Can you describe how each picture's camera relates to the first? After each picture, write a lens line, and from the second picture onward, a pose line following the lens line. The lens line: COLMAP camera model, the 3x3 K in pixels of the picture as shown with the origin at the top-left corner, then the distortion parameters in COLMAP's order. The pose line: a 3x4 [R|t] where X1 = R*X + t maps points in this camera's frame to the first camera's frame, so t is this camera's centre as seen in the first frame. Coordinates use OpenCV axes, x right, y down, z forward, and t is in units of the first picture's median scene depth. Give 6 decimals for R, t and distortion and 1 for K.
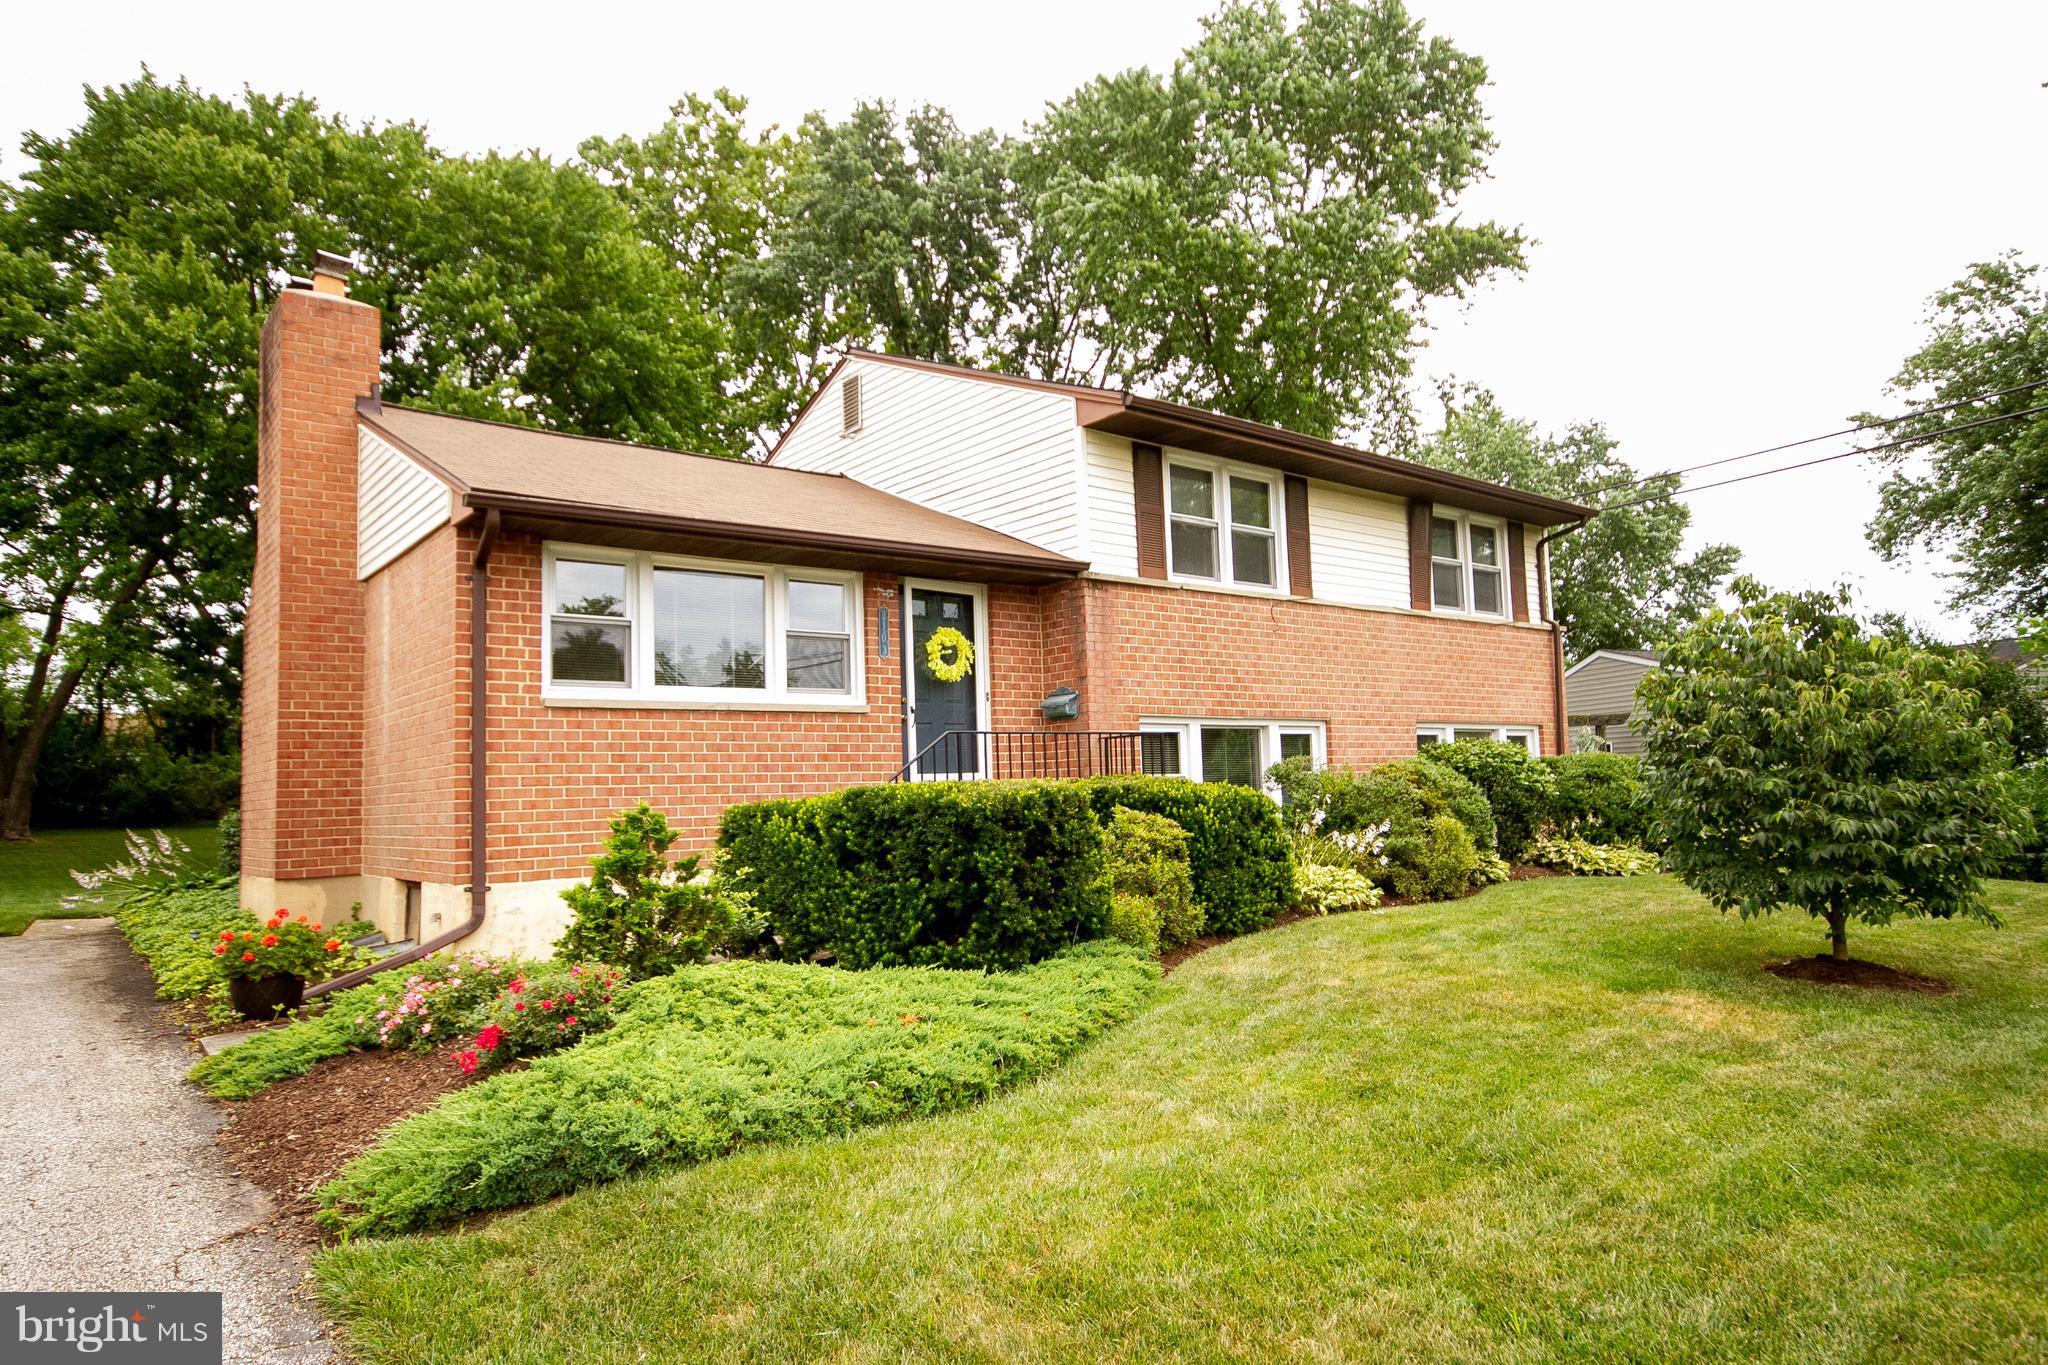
lens RADIAL K [[1139.8, 0, 1030.3], [0, 1139.8, 687.7], [0, 0, 1]] dist [0.012766, -0.000359]
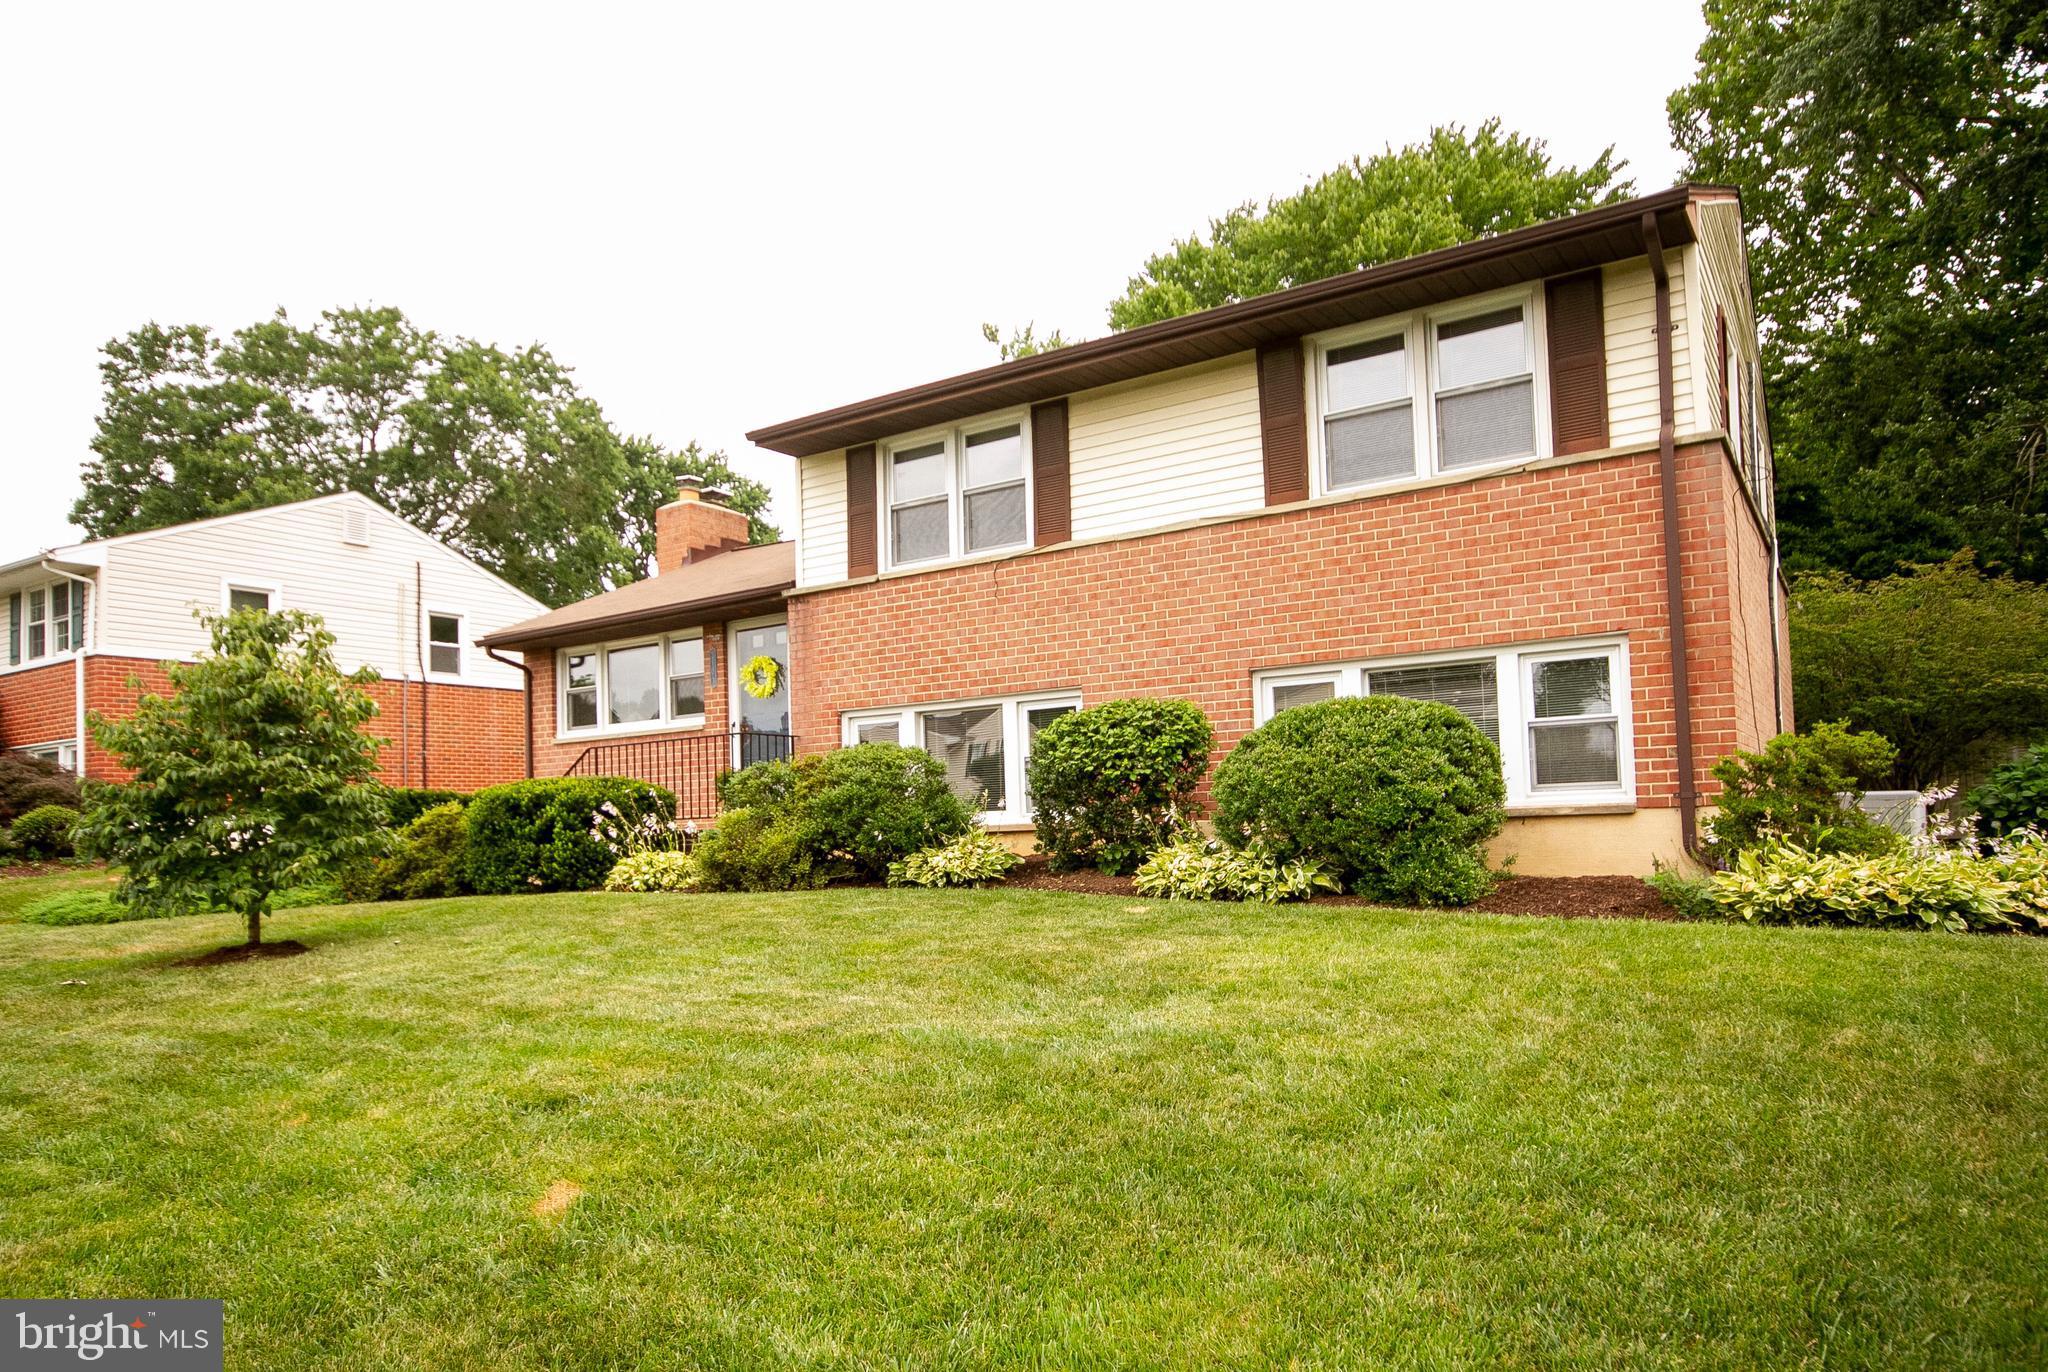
lens RADIAL K [[1216.3, 0, 1024.0], [0, 1216.3, 686.0], [0, 0, 1]] dist [0.007339, 0.000797]
pose [[0.355324, -0.087036, -0.930682, 1.175039], [0.105207, 0.993053, -0.052702, 0.076195], [0.928804, -0.079188, 0.362013, 0.724177]]
